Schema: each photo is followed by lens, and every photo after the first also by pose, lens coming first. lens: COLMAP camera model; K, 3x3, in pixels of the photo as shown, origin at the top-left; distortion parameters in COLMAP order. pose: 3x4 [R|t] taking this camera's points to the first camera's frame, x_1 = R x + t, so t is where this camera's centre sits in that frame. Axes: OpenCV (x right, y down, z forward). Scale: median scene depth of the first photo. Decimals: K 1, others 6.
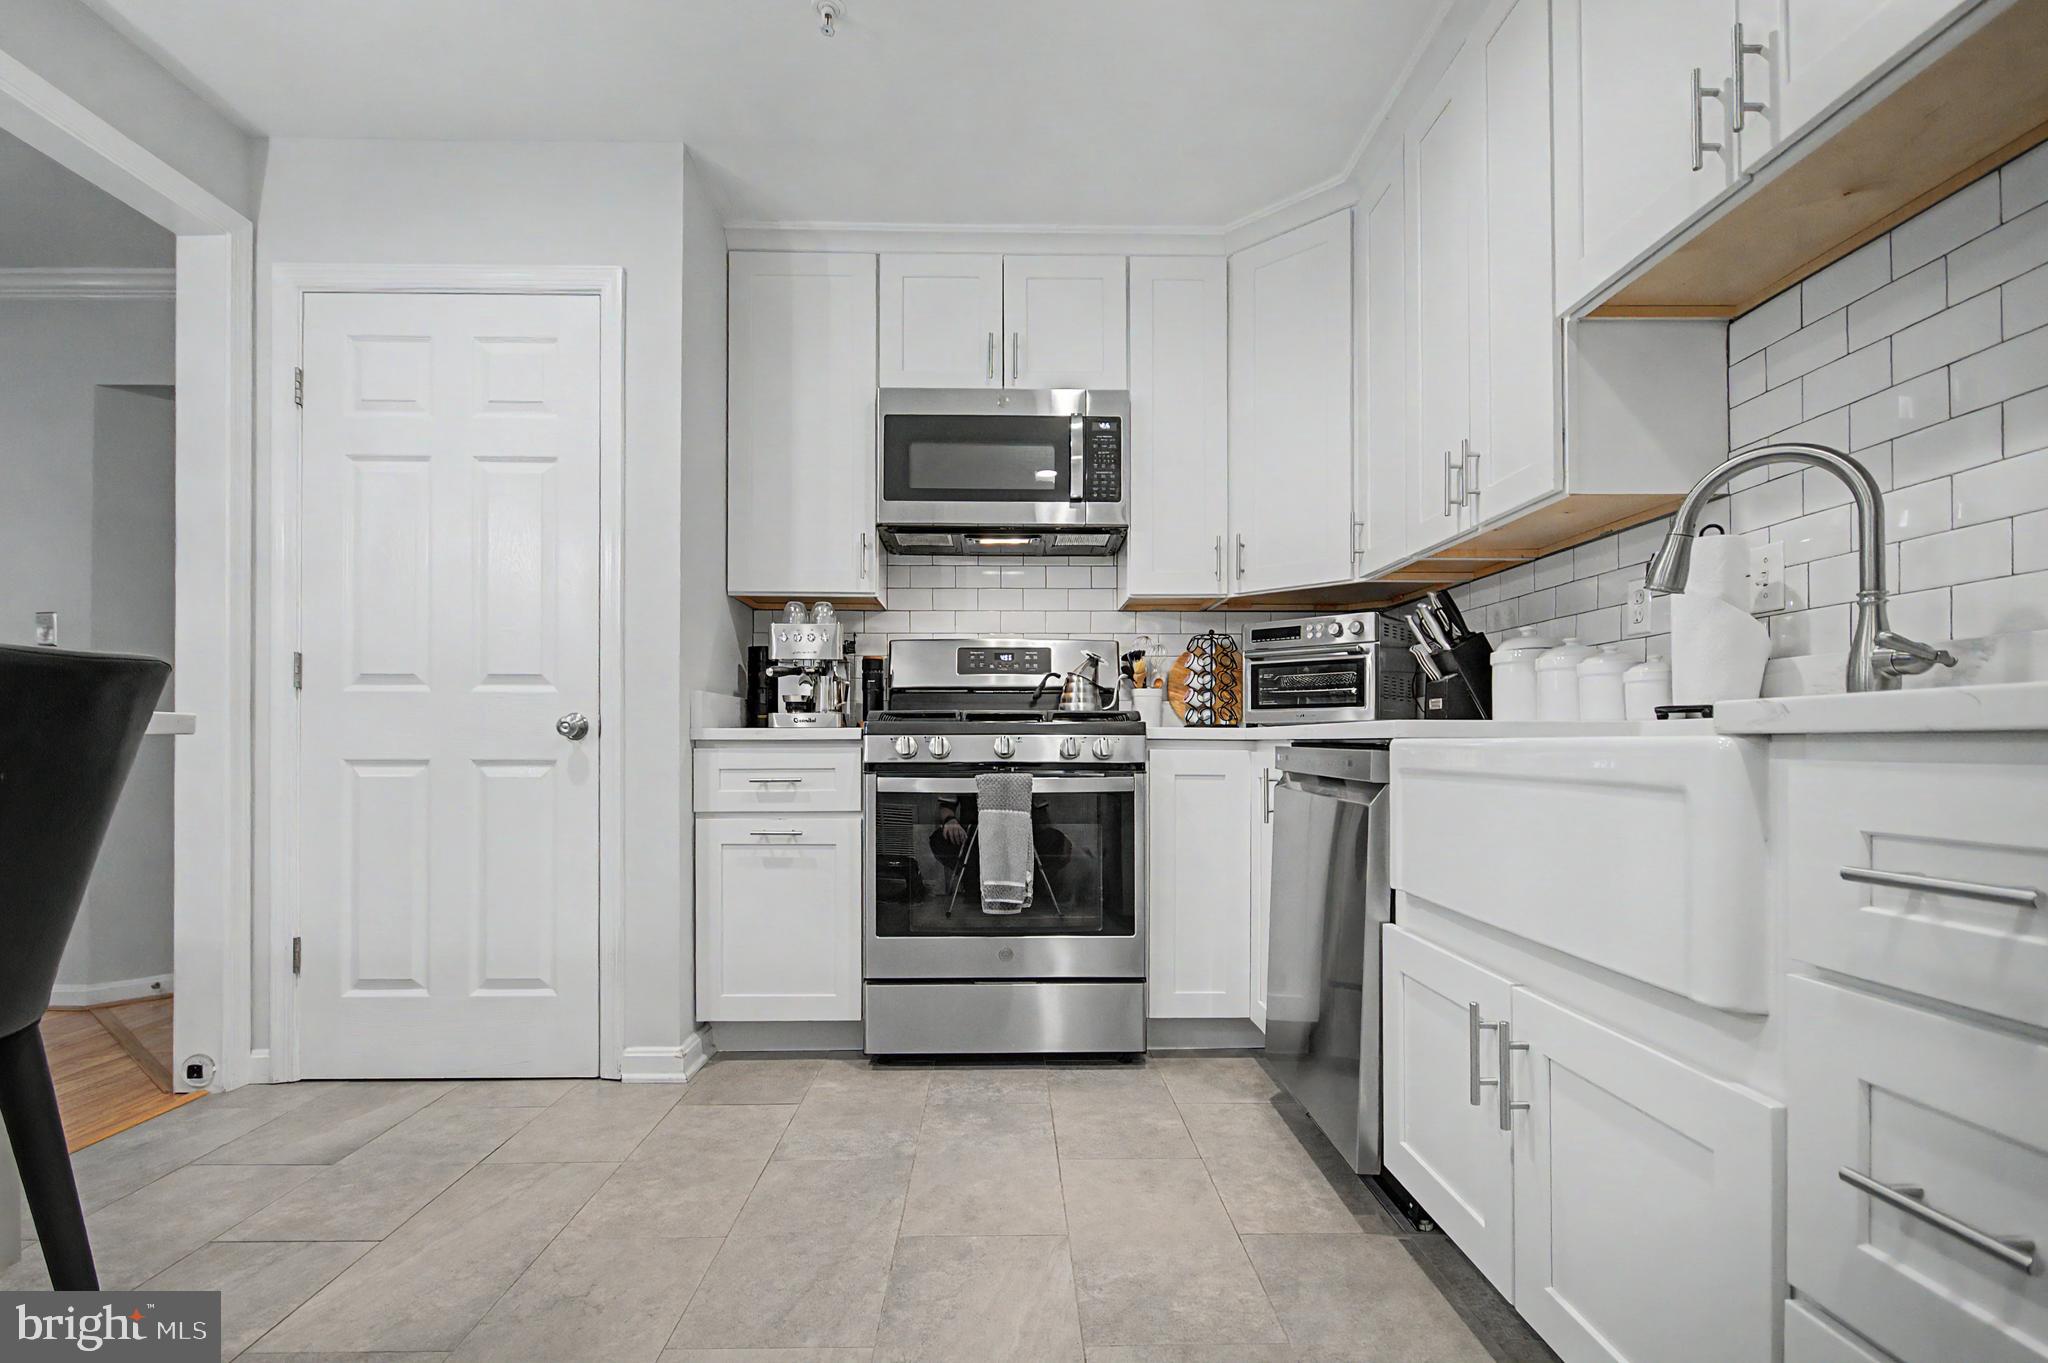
lens RADIAL K [[931.1, 0, 1017.8], [0, 931.1, 738.7], [0, 0, 1]] dist [-0.001976, -0.001061]
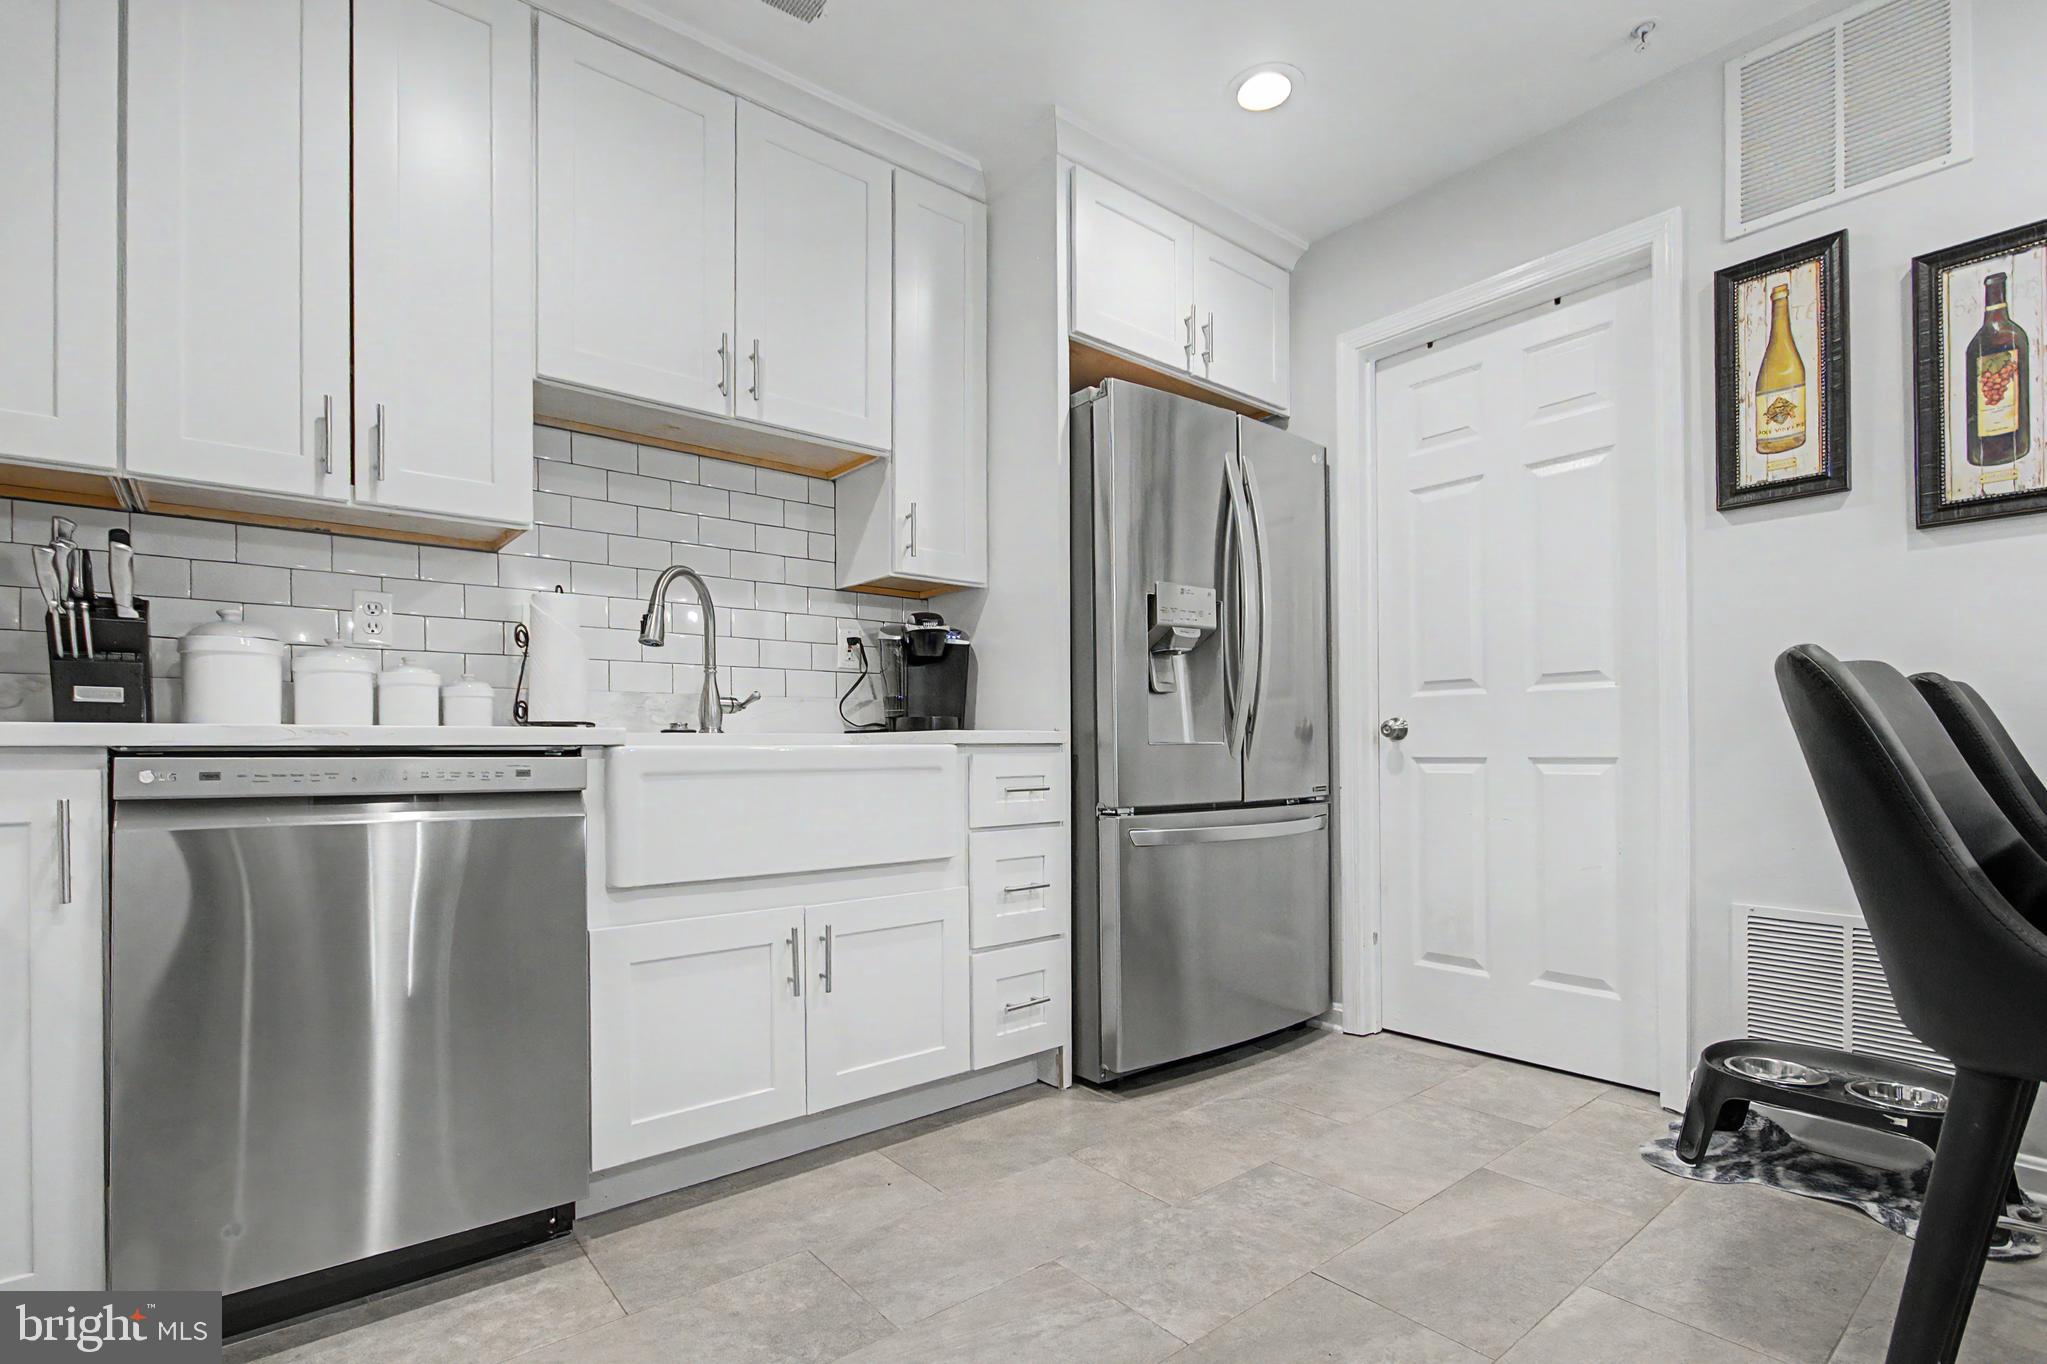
lens RADIAL K [[956.6, 0, 1017.7], [0, 956.6, 747.7], [0, 0, 1]] dist [0.001176, -0.000077]
pose [[-0.618204, 0.004475, 0.786005, -0.457109], [0.003190, 0.999990, -0.003185, 0.004332], [-0.786012, 0.000539, -0.618212, 0.834482]]
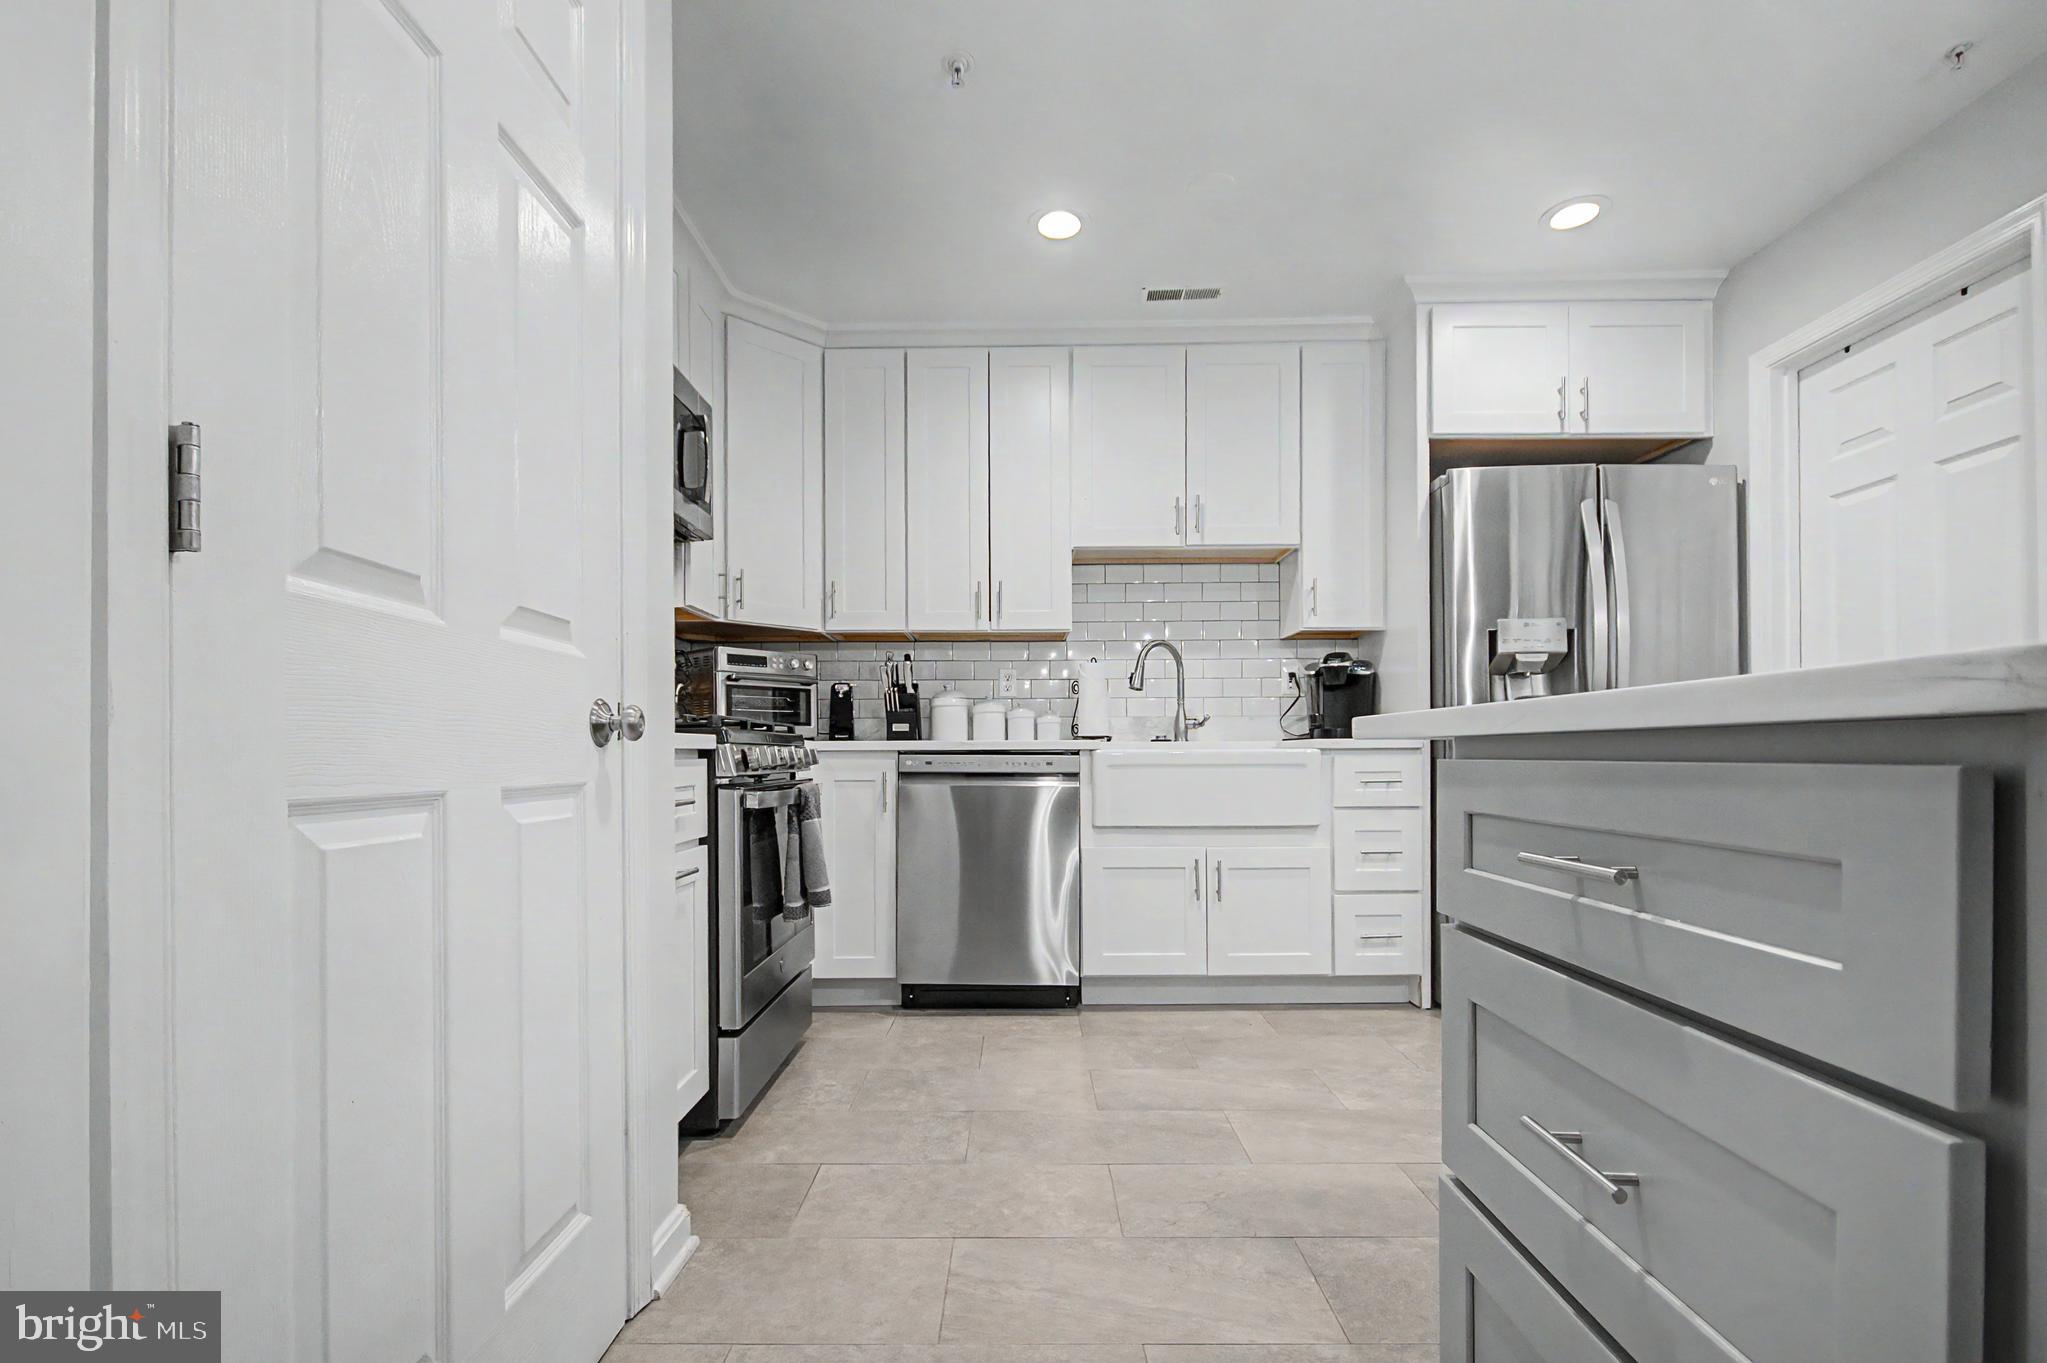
lens RADIAL K [[941.5, 0, 1019.1], [0, 941.5, 750.3], [0, 0, 1]] dist [-0.000411, -0.000063]
pose [[0.025396, 0.003949, 0.999670, -0.997667], [0.000237, 0.999992, -0.003957, 0.005344], [-0.999677, 0.000338, 0.025395, 0.707053]]
